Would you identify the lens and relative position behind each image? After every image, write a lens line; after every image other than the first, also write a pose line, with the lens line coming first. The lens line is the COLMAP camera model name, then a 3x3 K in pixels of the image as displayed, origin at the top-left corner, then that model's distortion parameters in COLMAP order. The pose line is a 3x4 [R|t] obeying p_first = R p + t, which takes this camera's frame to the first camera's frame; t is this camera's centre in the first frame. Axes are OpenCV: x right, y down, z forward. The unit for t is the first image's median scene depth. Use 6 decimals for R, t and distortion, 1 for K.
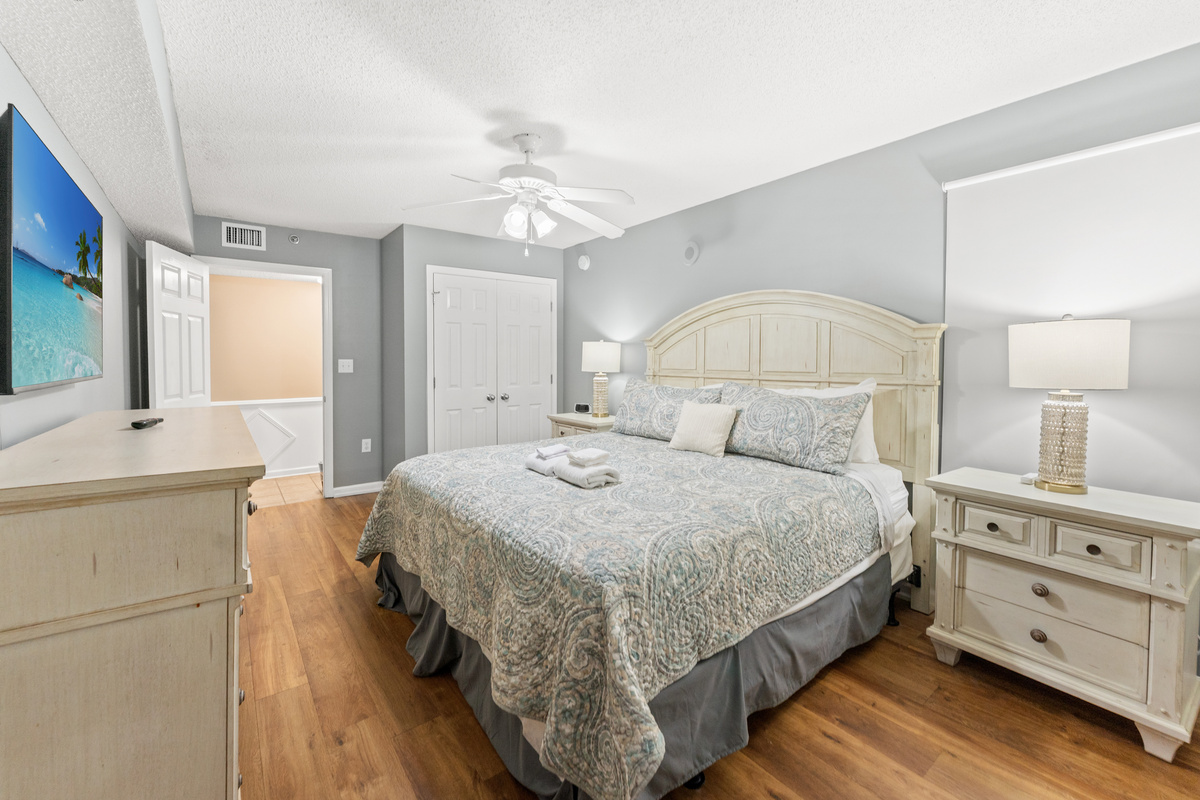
lens RADIAL K [[495.1, 0, 596.0], [0, 495.1, 367.0], [0, 0, 1]] dist [-0.001501, -0.000156]
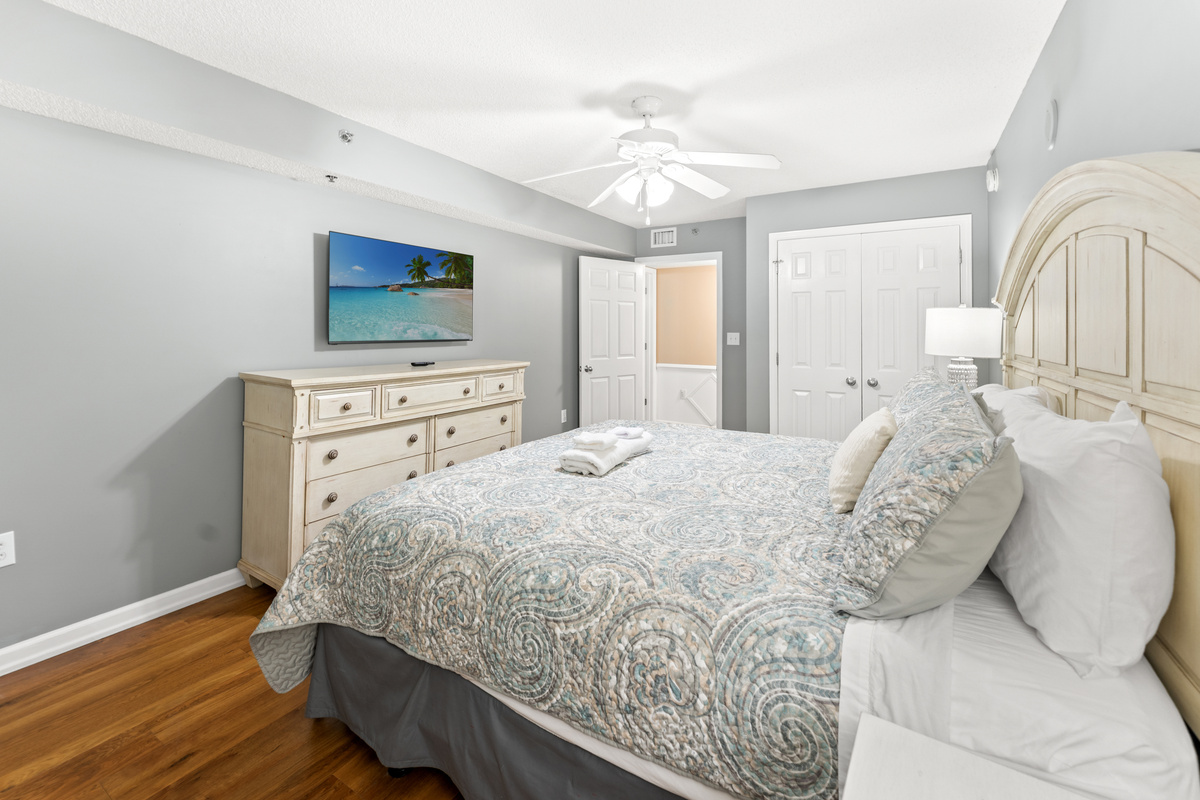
lens RADIAL K [[498.2, 0, 579.2], [0, 498.2, 325.2], [0, 0, 1]] dist [0.000173, 0.000013]
pose [[0.354223, -0.006203, -0.935140, 0.847154], [-0.022840, 0.999622, -0.015283, -0.016151], [0.934882, 0.026773, 0.353948, 0.656892]]
